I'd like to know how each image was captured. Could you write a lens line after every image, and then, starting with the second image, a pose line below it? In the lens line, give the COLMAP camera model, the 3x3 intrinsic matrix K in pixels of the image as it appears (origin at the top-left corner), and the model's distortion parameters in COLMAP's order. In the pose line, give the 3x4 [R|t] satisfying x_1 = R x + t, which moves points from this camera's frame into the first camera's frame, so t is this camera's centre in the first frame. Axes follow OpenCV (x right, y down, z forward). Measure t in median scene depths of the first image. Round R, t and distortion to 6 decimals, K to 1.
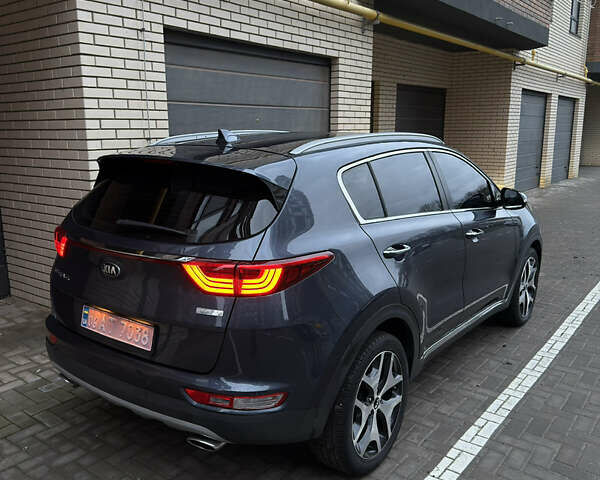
lens RADIAL K [[557.1, 0, 298.3], [0, 557.1, 240.8], [0, 0, 1]] dist [0.135817, -0.265081]
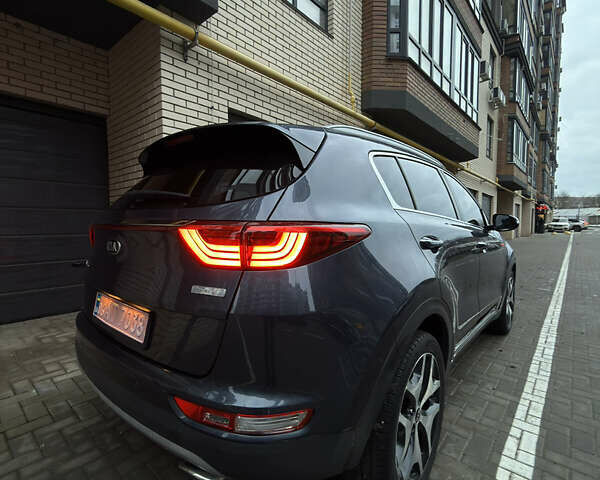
lens RADIAL K [[316.6, 0, 300.0], [0, 316.6, 240.0], [0, 0, 1]] dist [0.000601, 0.000307]
pose [[0.997651, 0.003458, -0.068408, -0.007407], [-0.013367, 0.989352, -0.144928, 0.095473], [0.067178, 0.145502, 0.987075, 0.467482]]
